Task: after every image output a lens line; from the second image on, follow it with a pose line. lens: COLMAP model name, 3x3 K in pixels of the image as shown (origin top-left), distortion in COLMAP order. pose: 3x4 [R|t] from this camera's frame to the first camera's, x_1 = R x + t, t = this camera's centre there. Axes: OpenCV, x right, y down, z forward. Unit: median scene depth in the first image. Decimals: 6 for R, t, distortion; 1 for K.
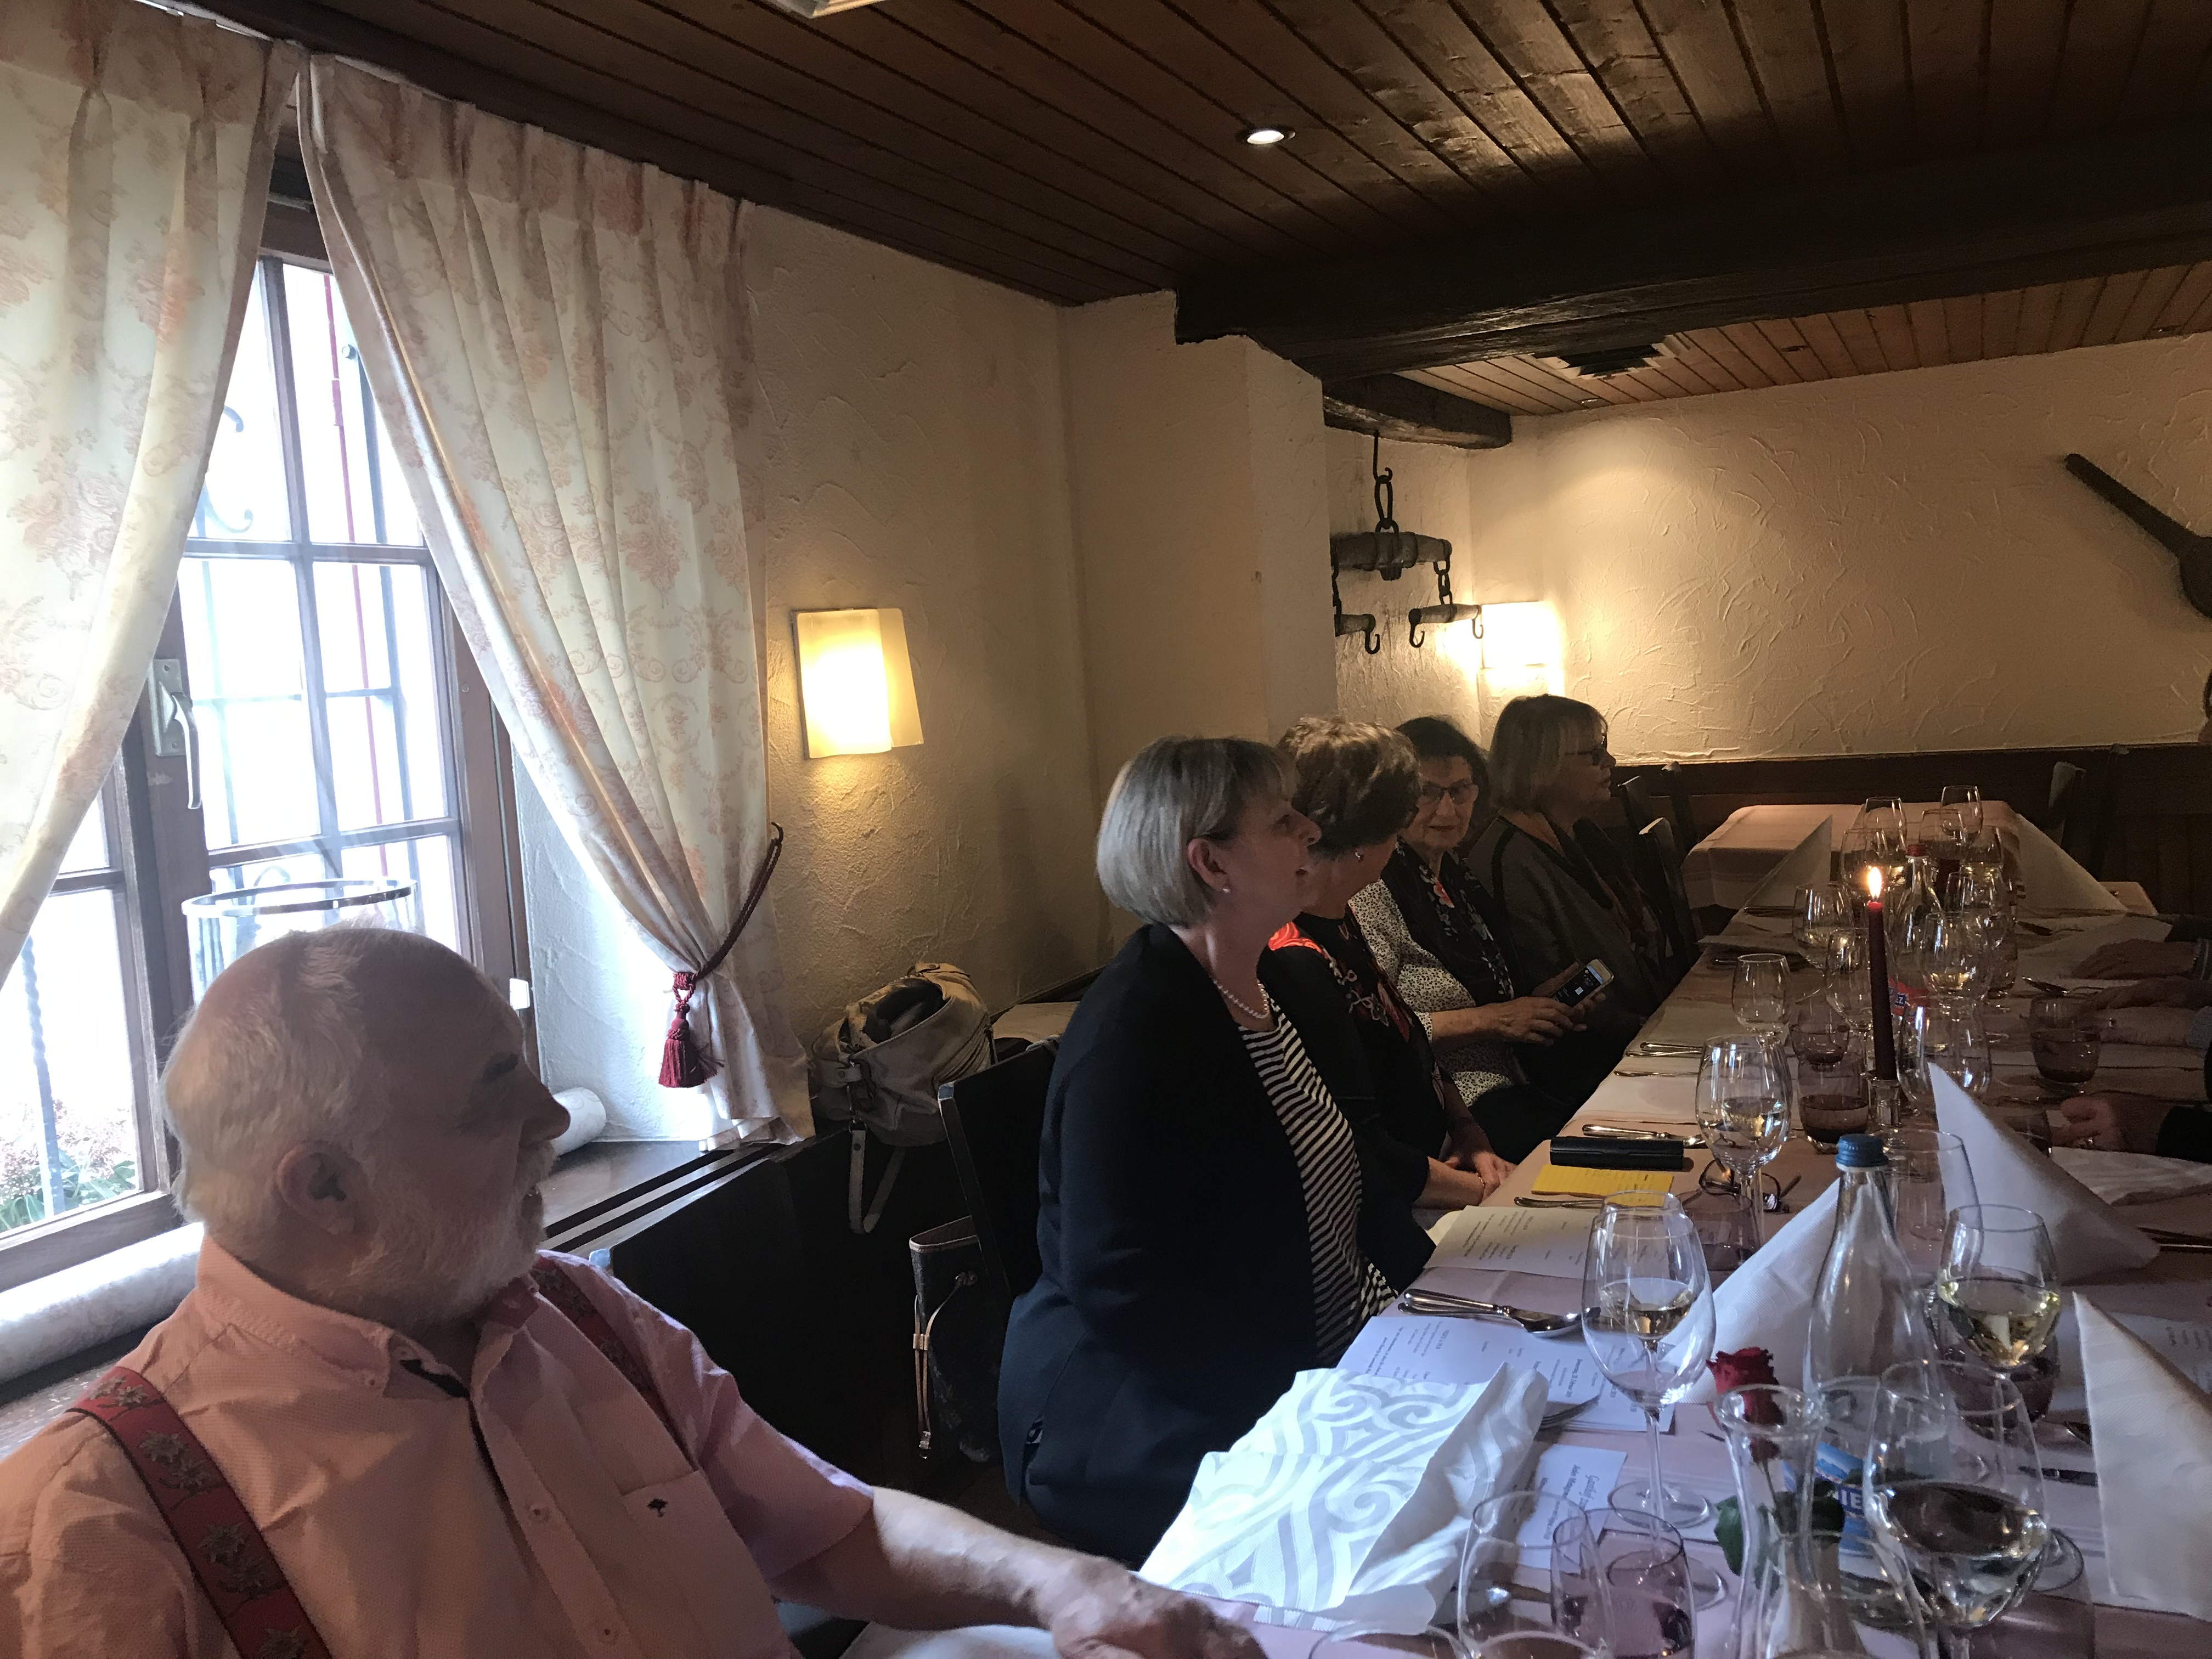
lens RADIAL K [[1831.5, 0, 1105.1], [0, 1831.5, 829.0], [0, 0, 1]] dist [0.009885, 0.015194]
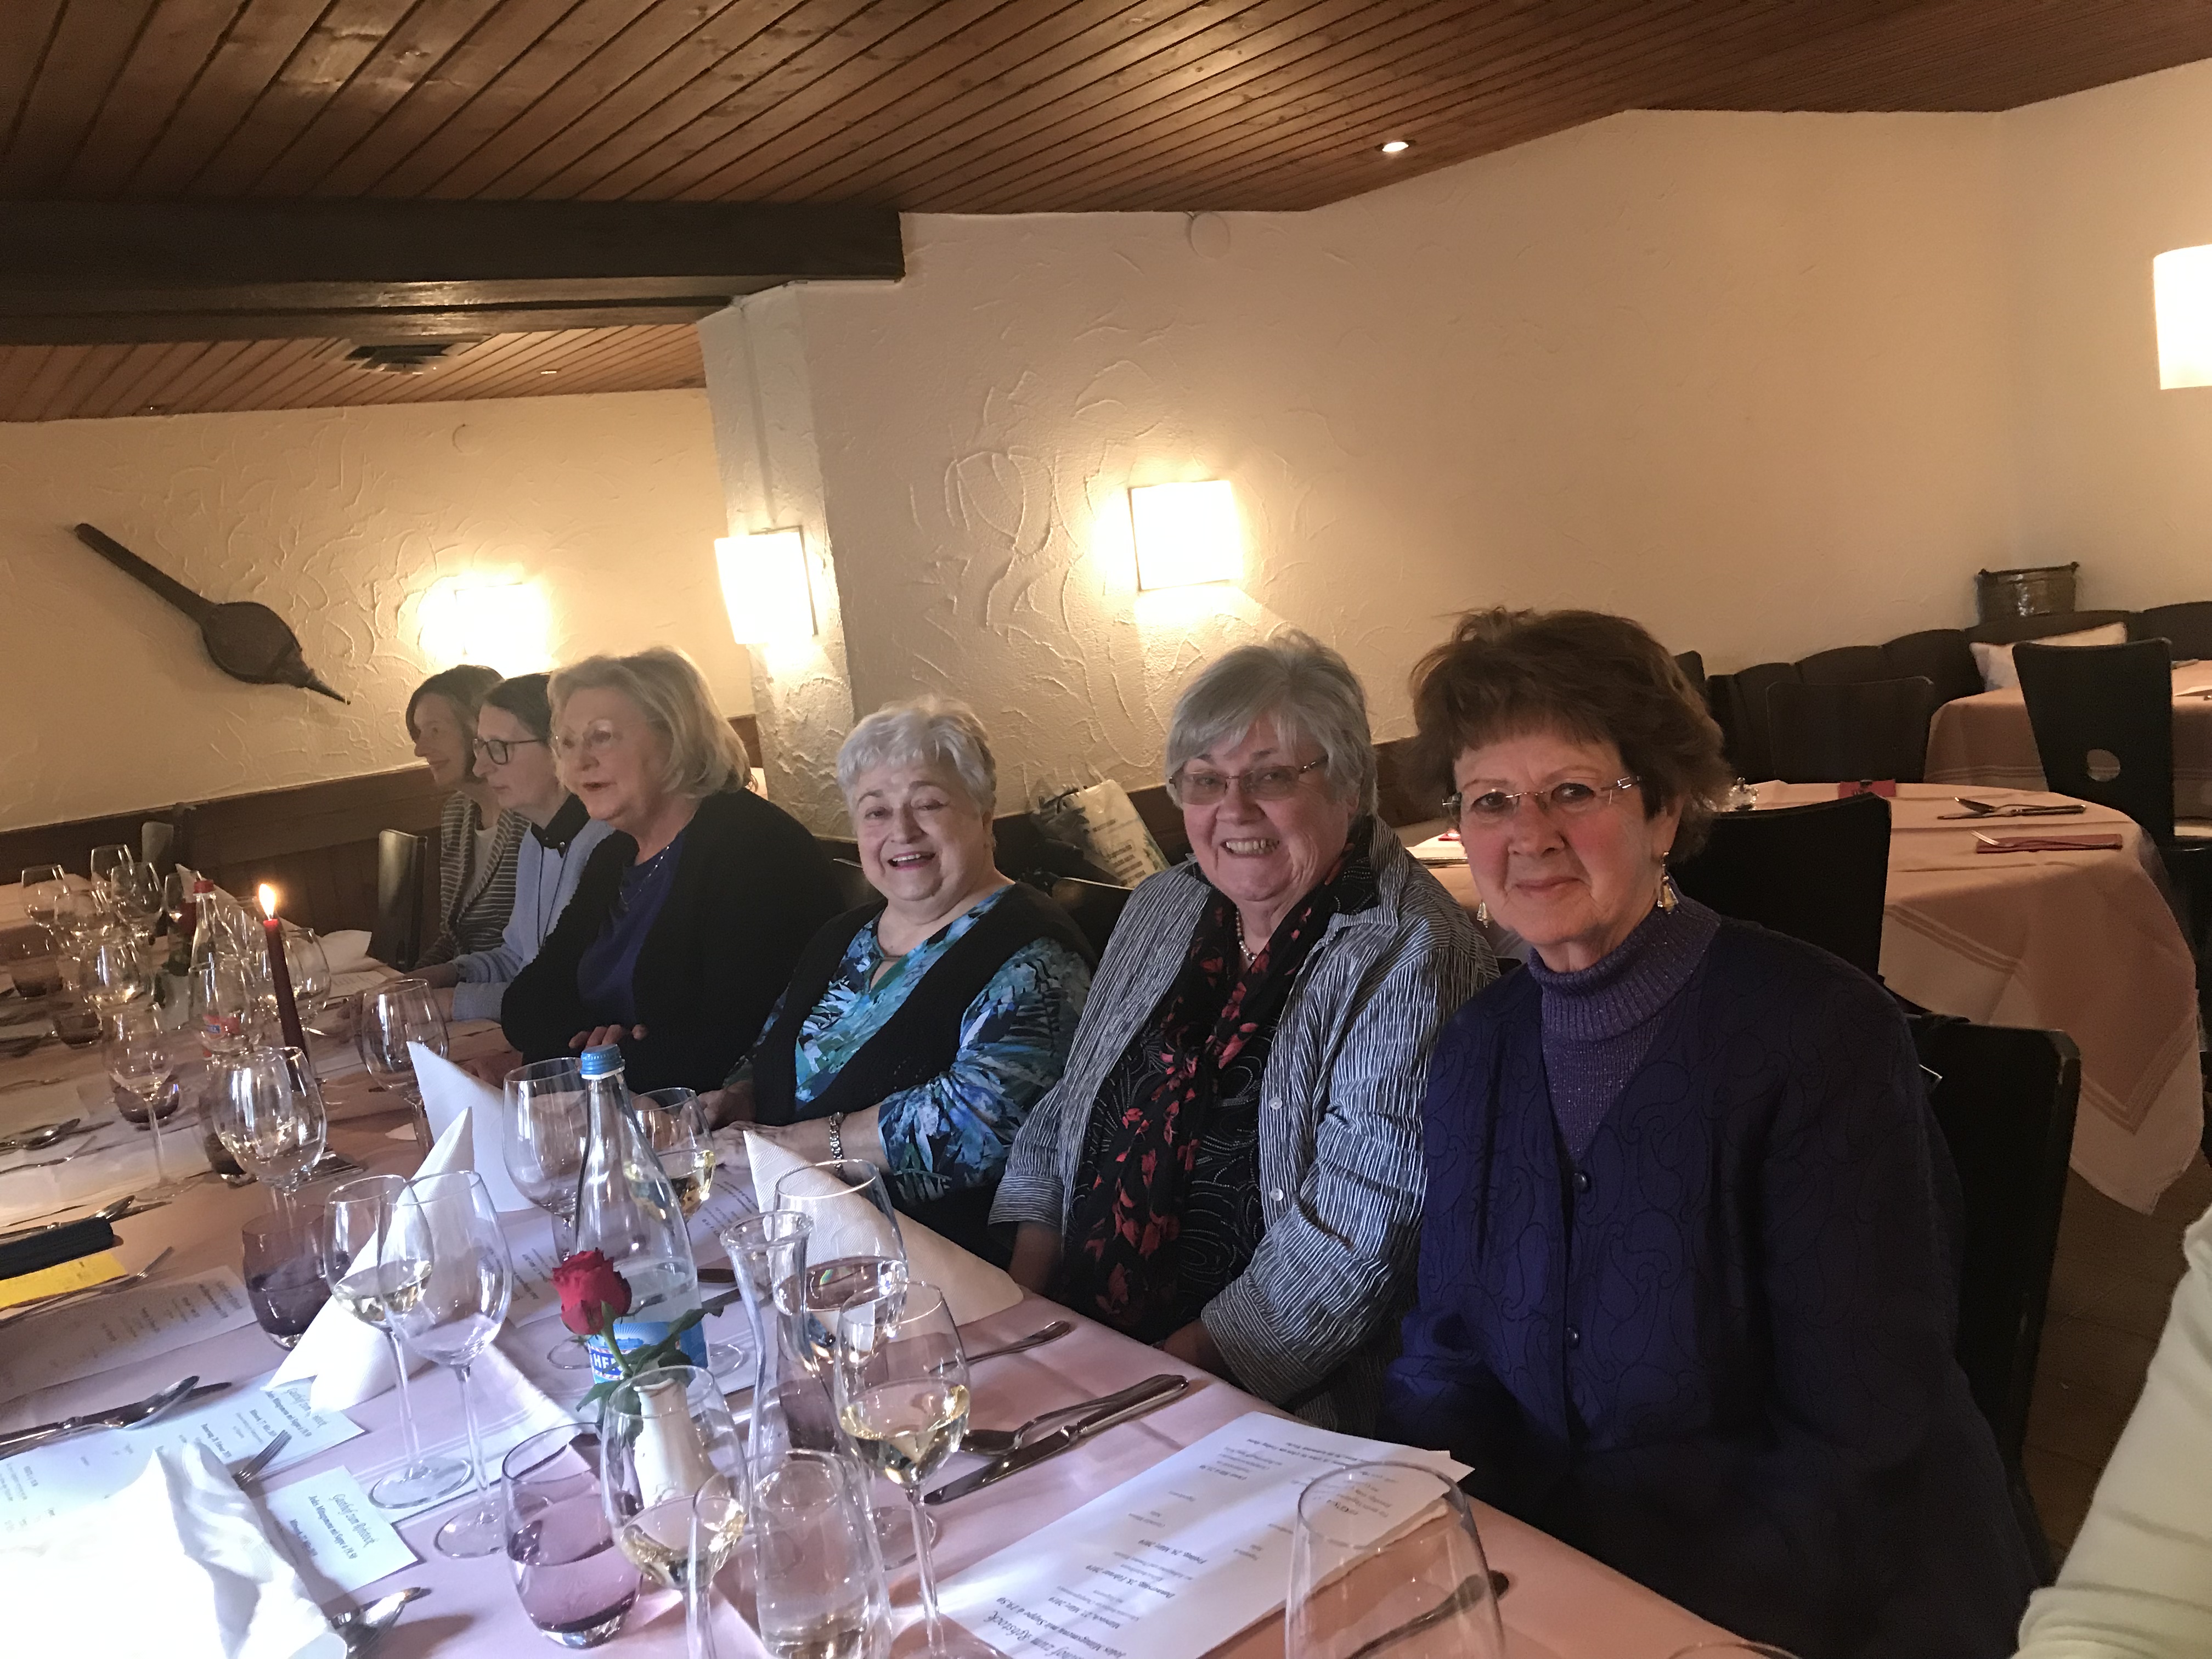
lens RADIAL K [[1831.5, 0, 1107.7], [0, 1831.5, 828.2], [0, 0, 1]] dist [0.009885, 0.015194]
pose [[0.493582, -0.121840, 0.861123, -0.217279], [0.165821, 0.985158, 0.044343, 0.021633], [-0.853745, 0.120906, 0.506460, 0.083514]]
